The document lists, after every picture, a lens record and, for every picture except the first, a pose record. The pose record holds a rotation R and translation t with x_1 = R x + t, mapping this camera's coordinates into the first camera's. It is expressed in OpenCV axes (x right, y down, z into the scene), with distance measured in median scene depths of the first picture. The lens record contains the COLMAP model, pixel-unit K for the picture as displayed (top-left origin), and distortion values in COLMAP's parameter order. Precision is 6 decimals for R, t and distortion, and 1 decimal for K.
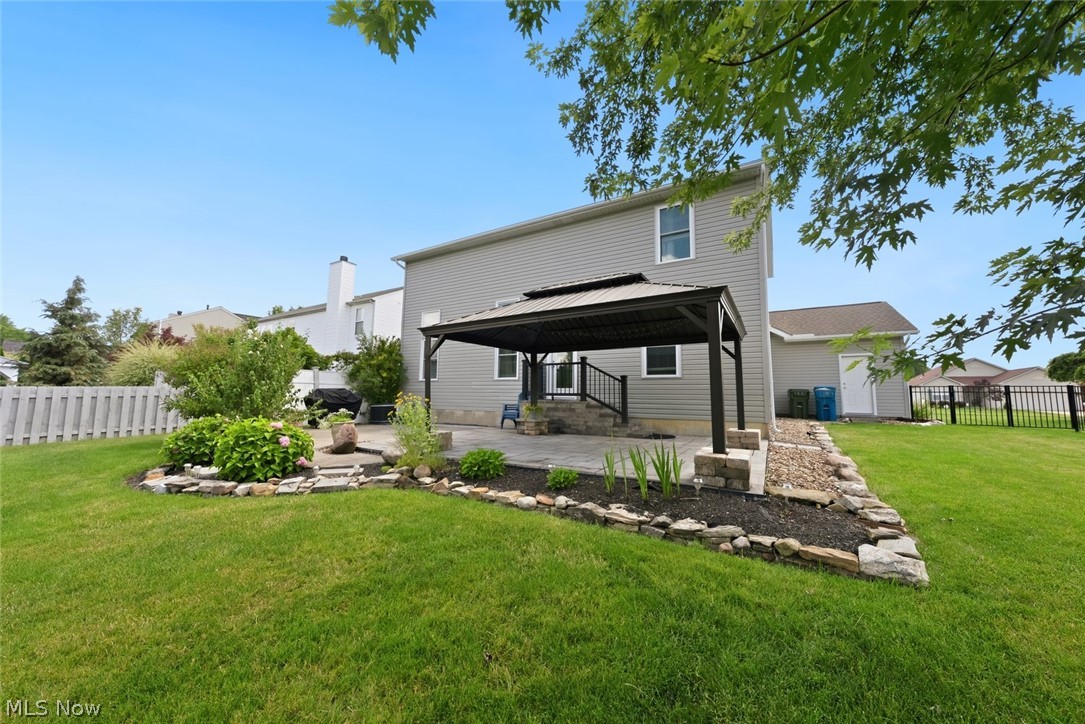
lens RADIAL K [[378.3, 0, 542.5], [0, 378.3, 362.0], [0, 0, 1]] dist [0.001016, 0.000040]
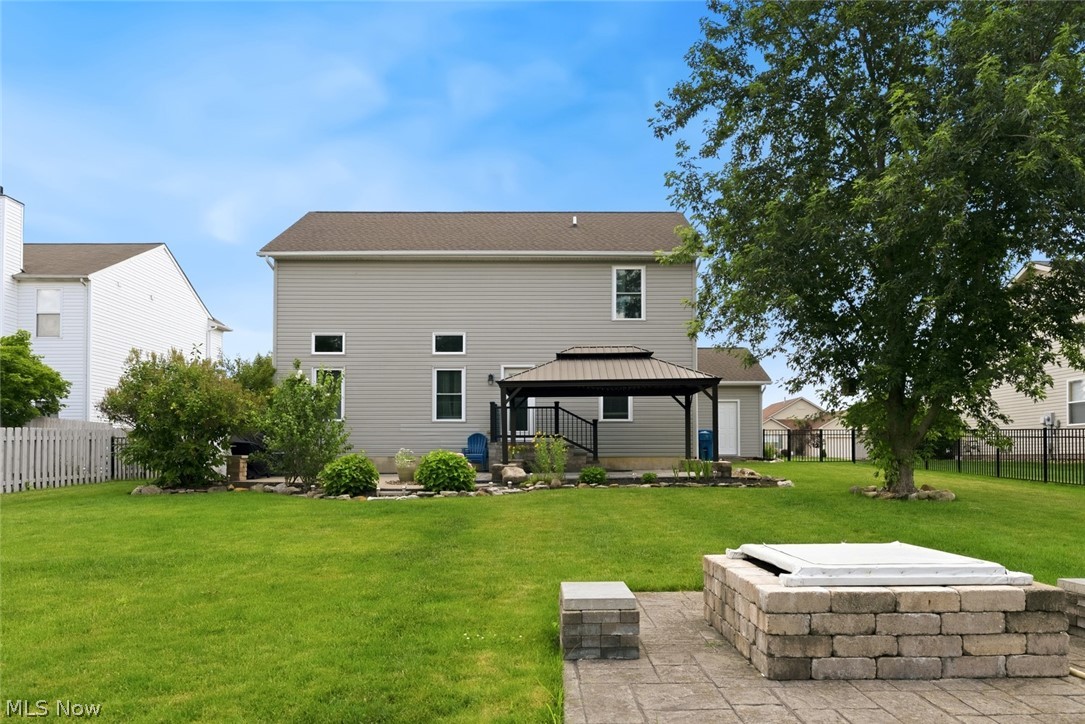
lens RADIAL K [[788.2, 0, 542.9], [0, 788.2, 437.0], [0, 0, 1]] dist [0.000000, 0.001604]
pose [[0.858975, -0.002337, 0.512012, -1.100172], [-0.034463, 0.997458, 0.062371, -0.053284], [-0.510857, -0.071221, 0.856711, -0.938906]]
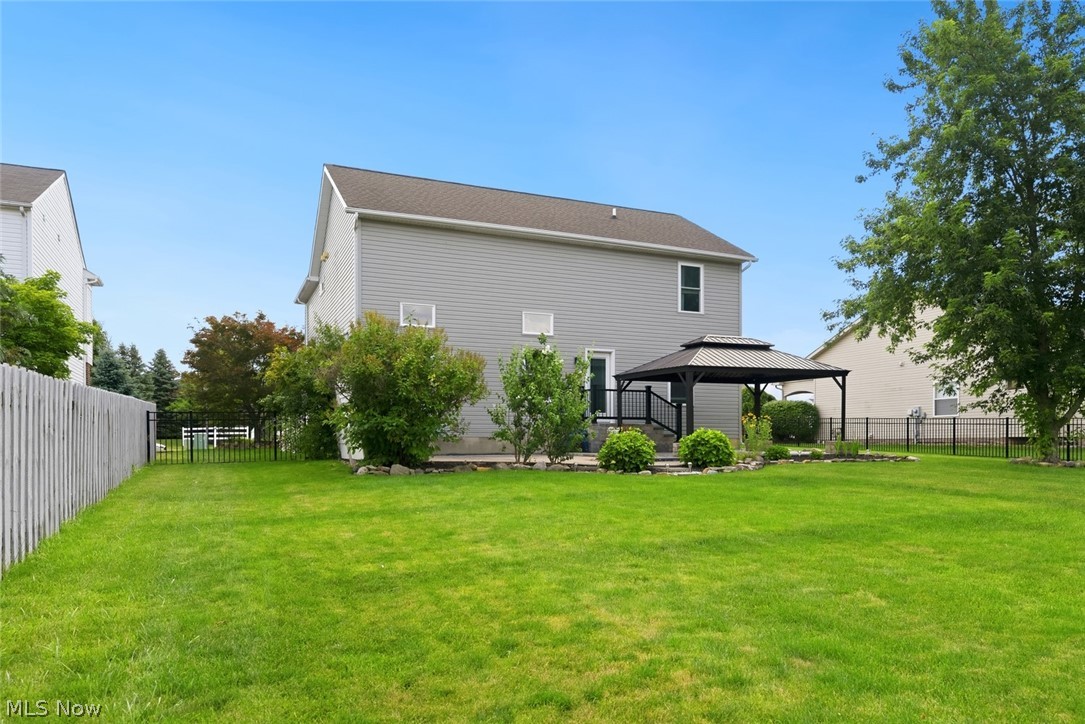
lens RADIAL K [[788.2, 0, 542.9], [0, 788.2, 437.0], [0, 0, 1]] dist [0.000000, 0.001604]
pose [[0.573879, -0.006770, 0.818912, -2.064086], [-0.069893, 0.995912, 0.057213, 0.027130], [-0.815952, -0.090070, 0.571060, -0.119442]]
